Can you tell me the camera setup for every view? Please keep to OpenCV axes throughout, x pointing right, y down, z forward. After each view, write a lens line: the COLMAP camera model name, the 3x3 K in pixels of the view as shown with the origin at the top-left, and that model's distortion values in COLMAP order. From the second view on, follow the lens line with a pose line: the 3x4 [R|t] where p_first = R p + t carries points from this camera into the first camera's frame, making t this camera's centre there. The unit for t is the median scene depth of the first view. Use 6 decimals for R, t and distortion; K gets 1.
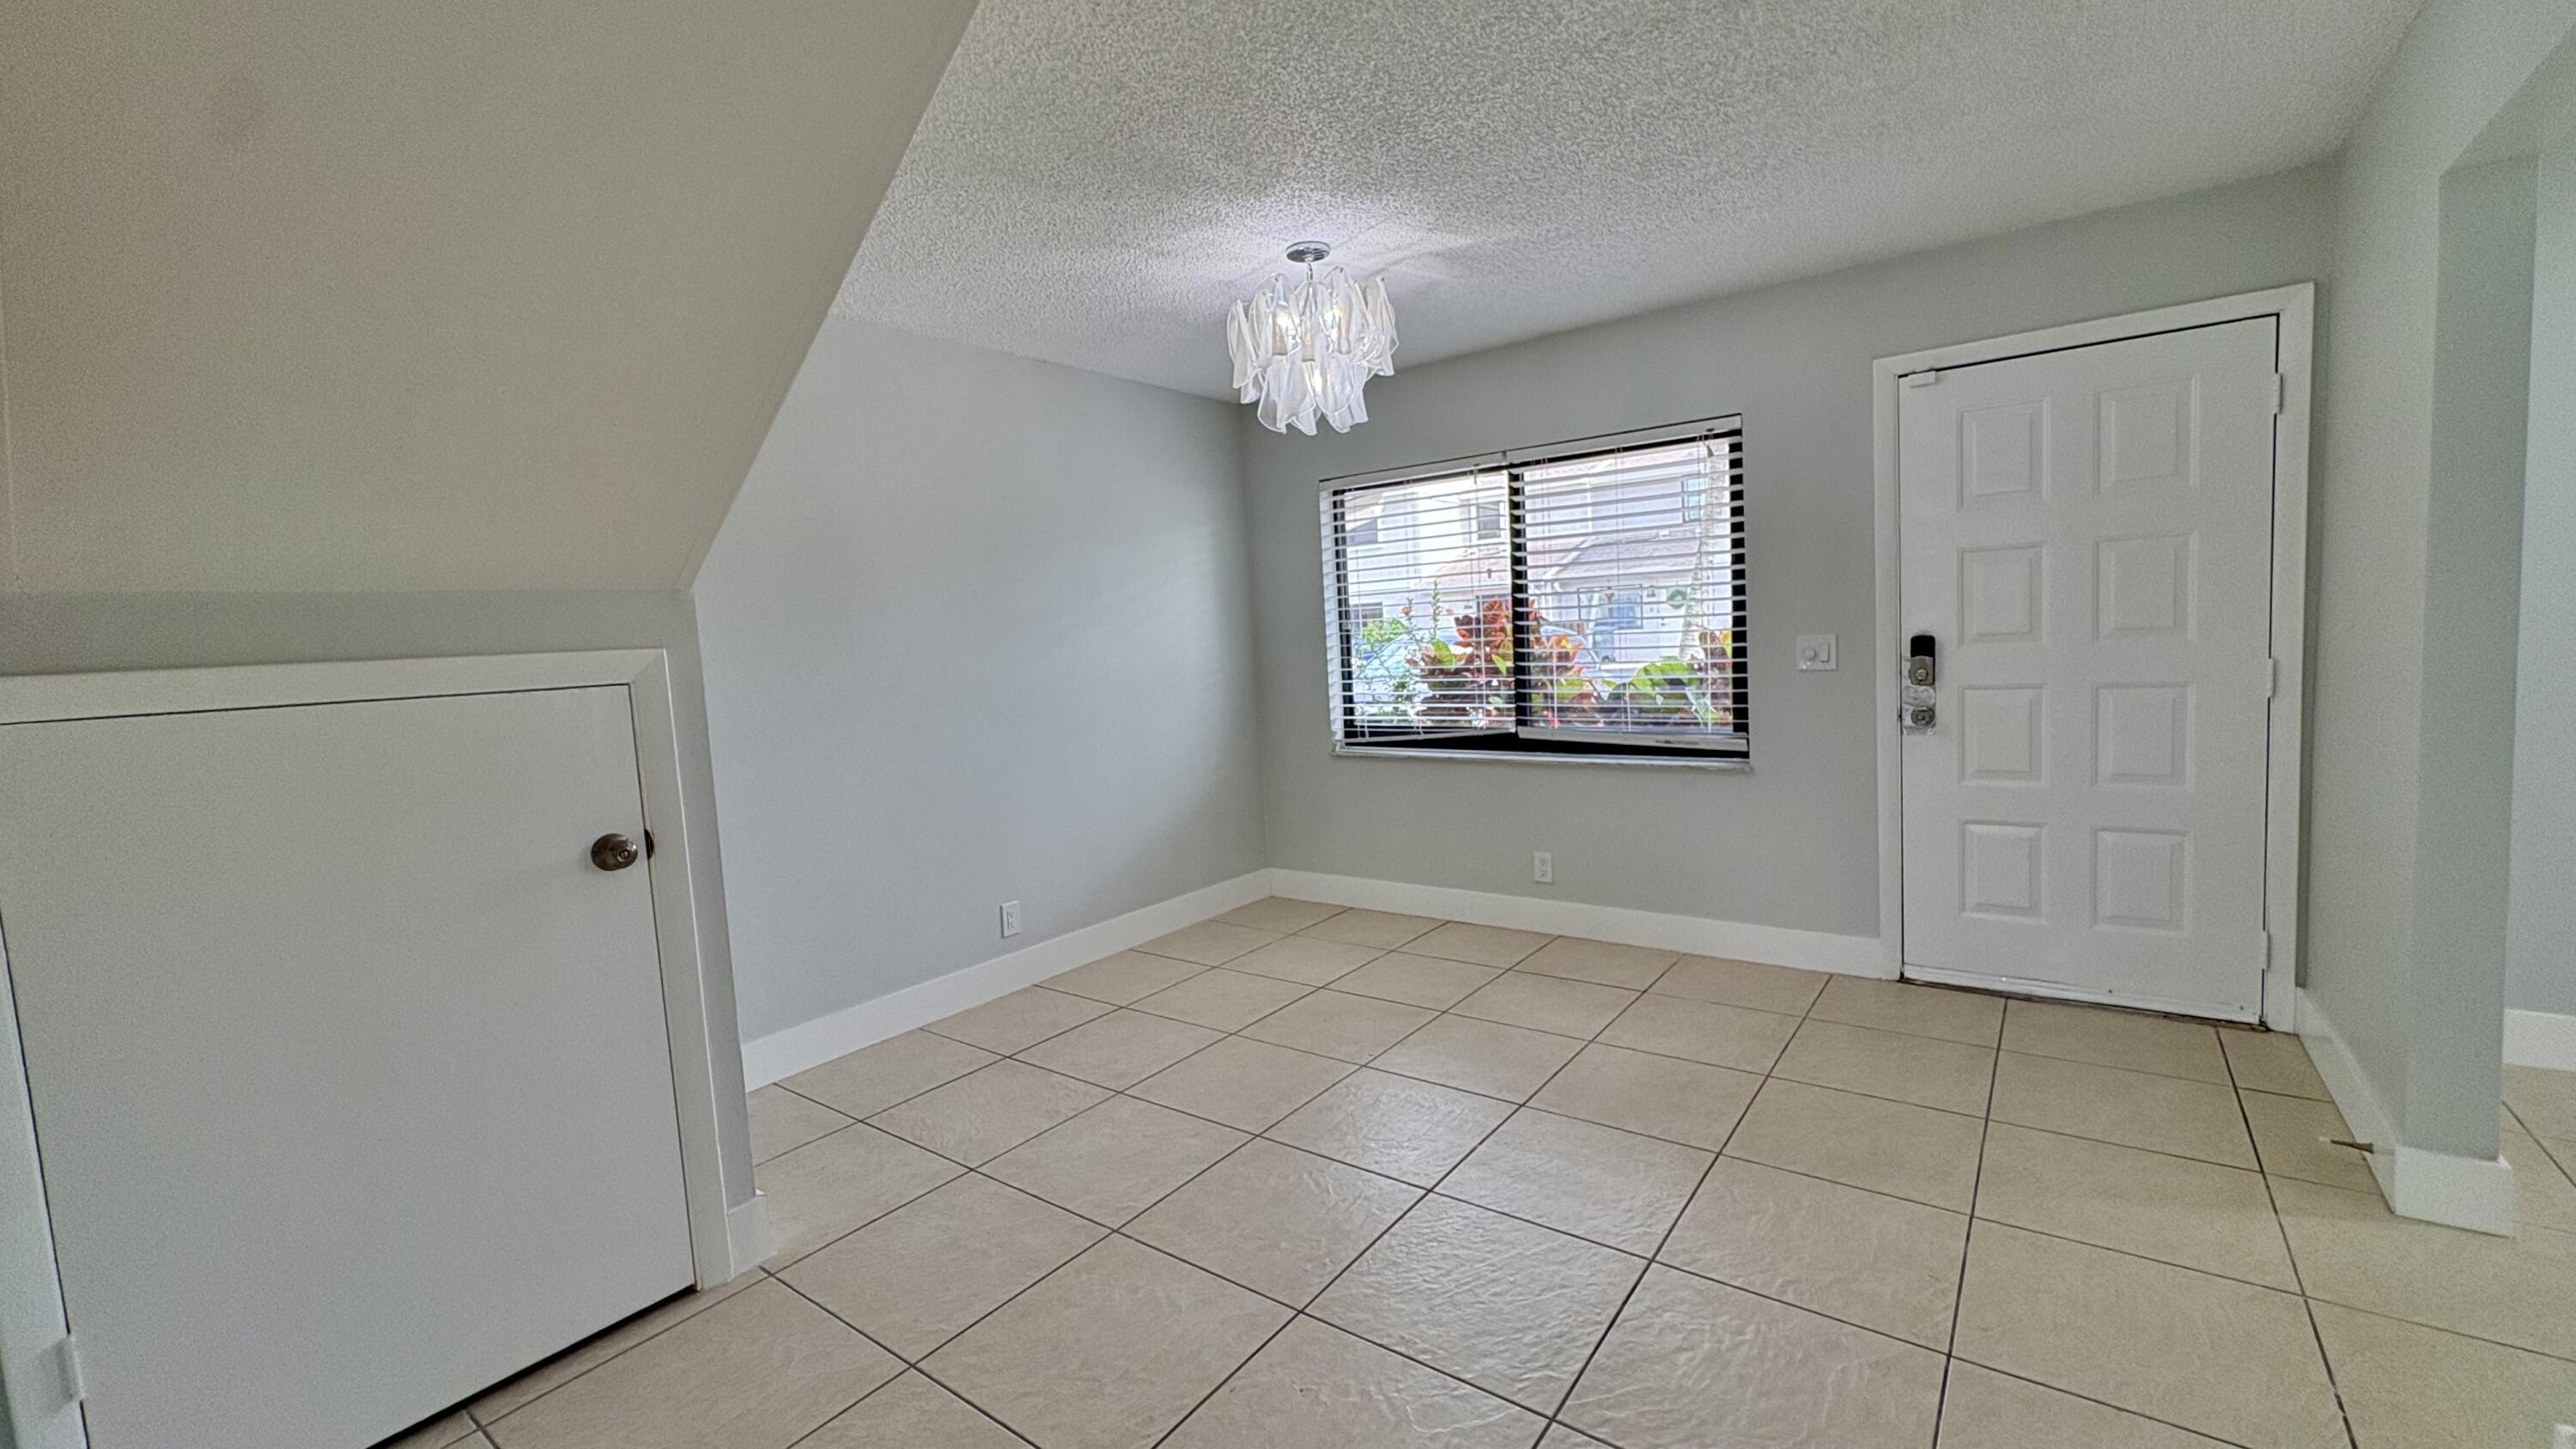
lens RADIAL K [[1033.9, 0, 1288.0], [0, 1033.9, 724.5], [0, 0, 1]] dist [-0.000854, -0.000330]
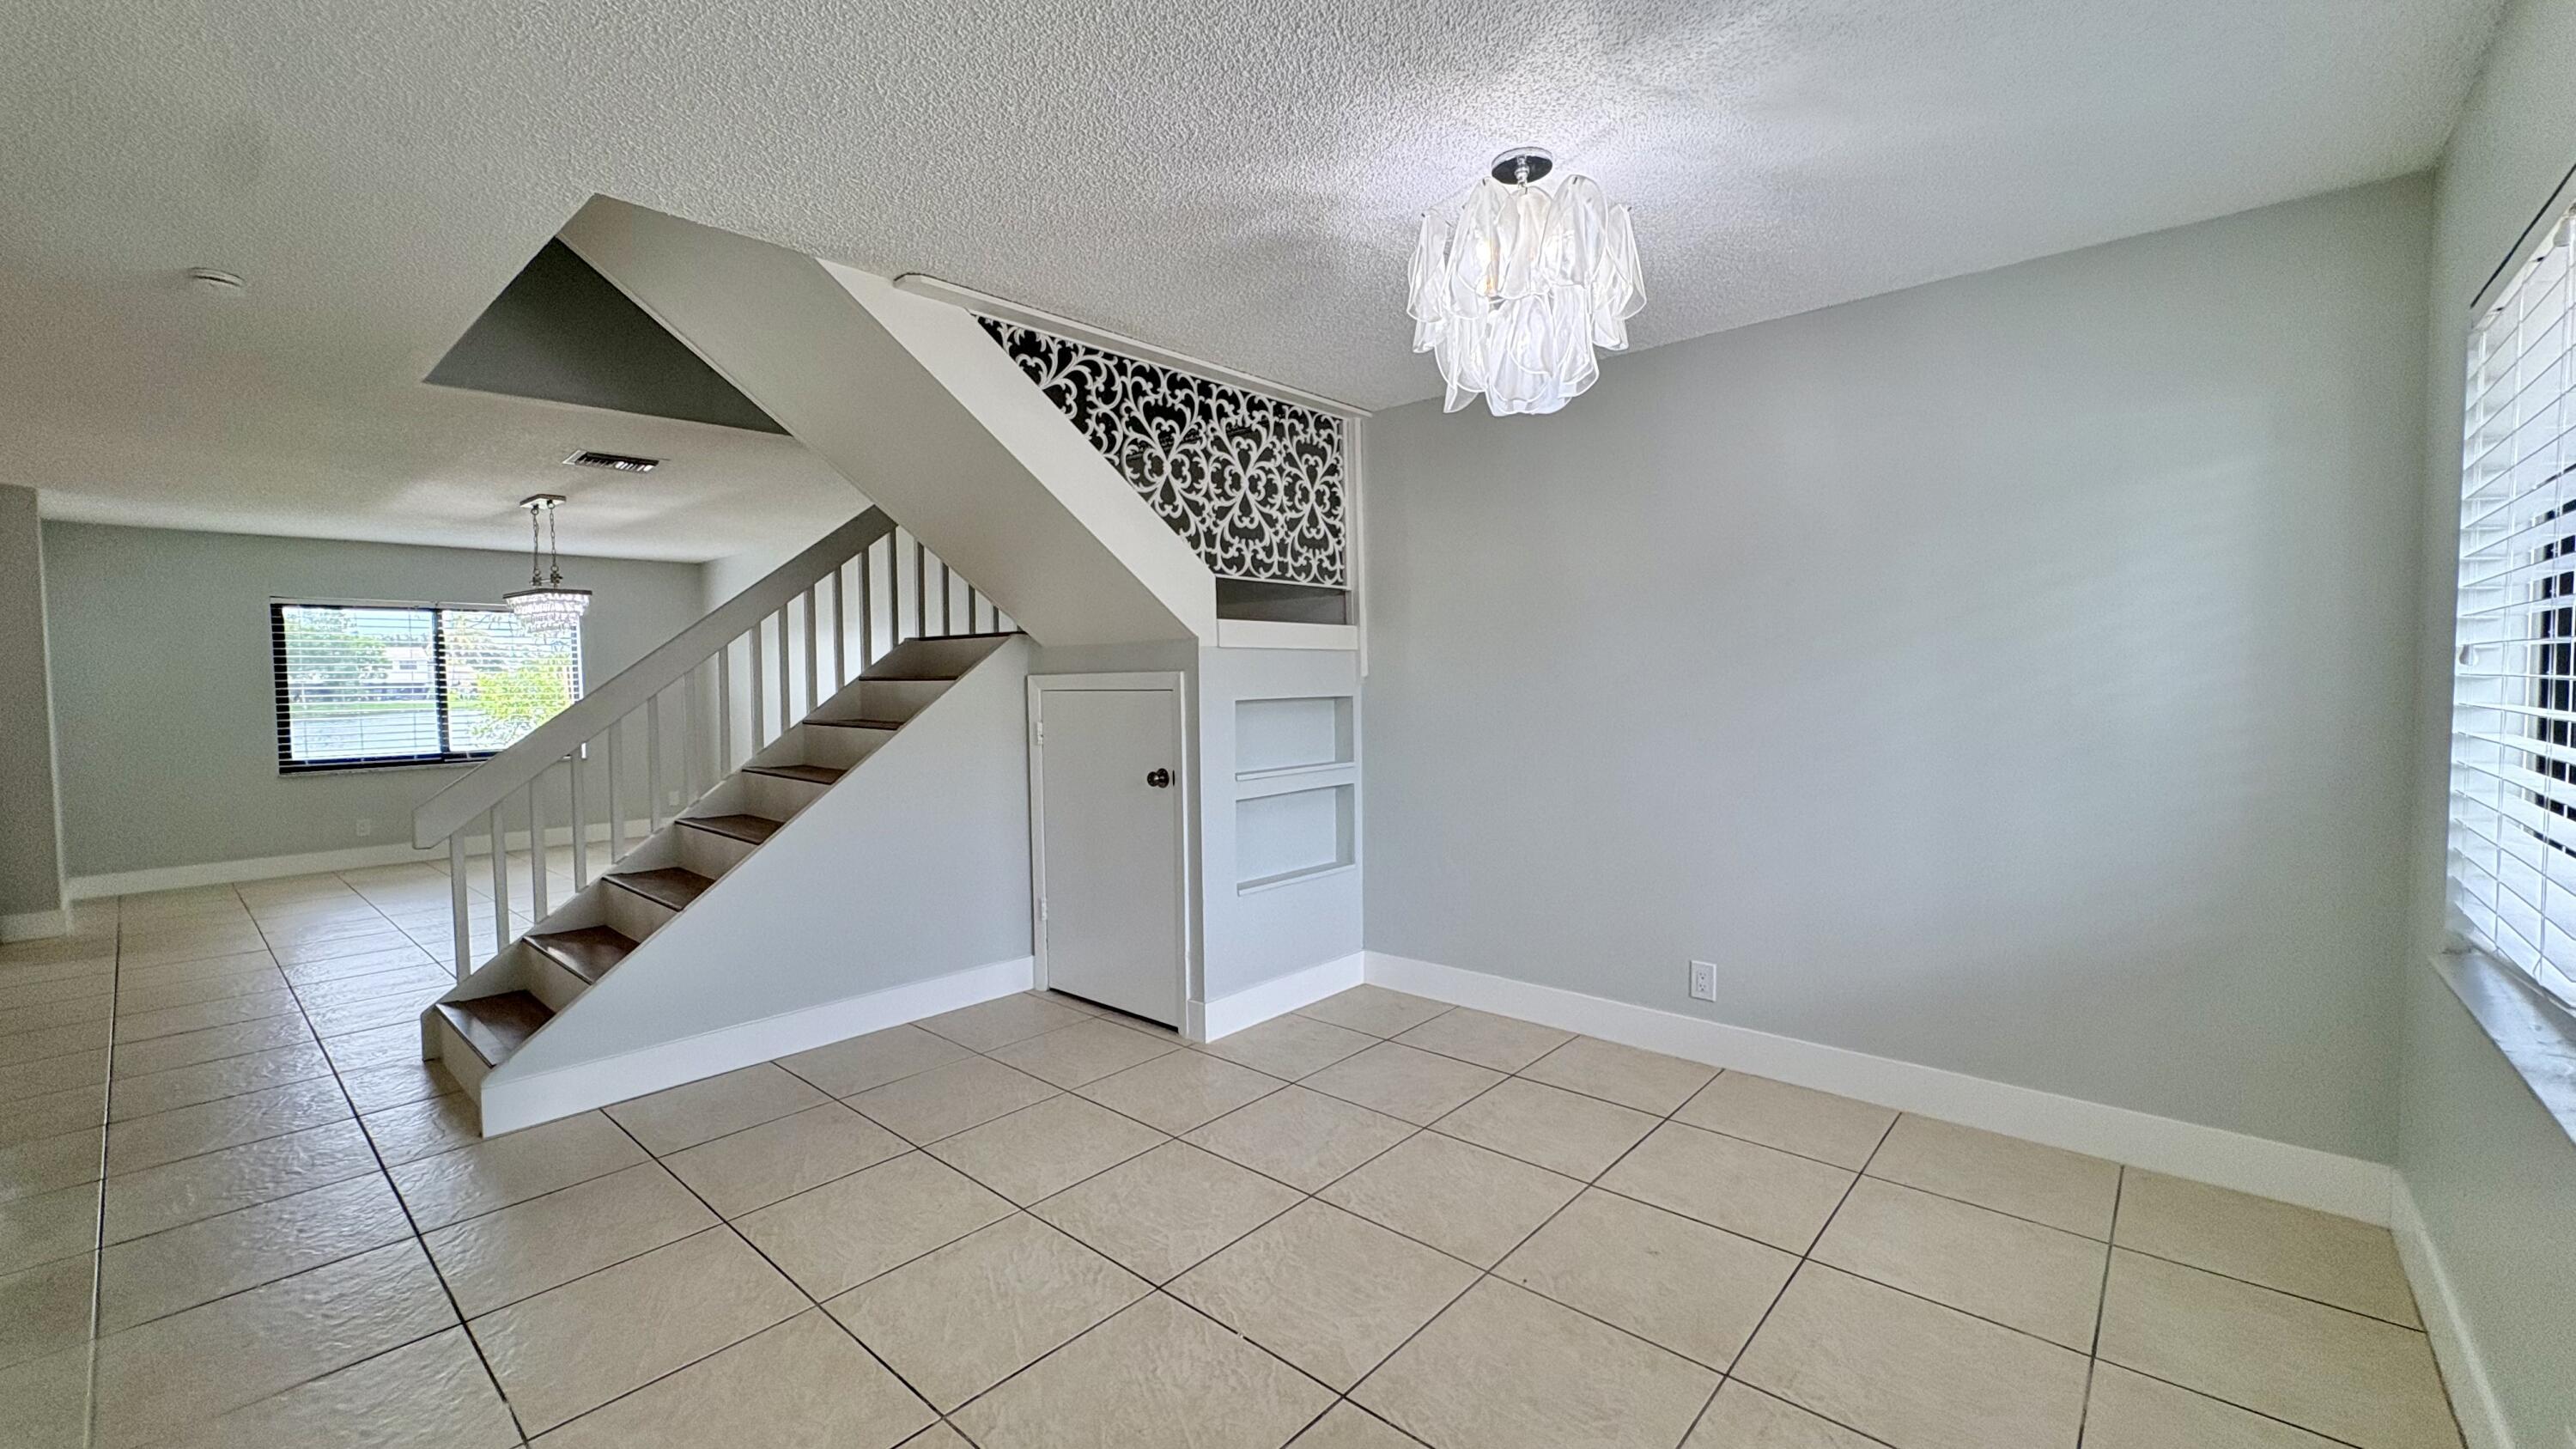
lens RADIAL K [[1033.9, 0, 1288.0], [0, 1033.9, 724.5], [0, 0, 1]] dist [-0.000854, -0.000330]
pose [[-0.081728, 0.104493, -0.991162, 0.692457], [-0.067425, 0.991631, 0.110102, -0.114658], [0.994371, 0.075827, -0.073999, 0.791939]]
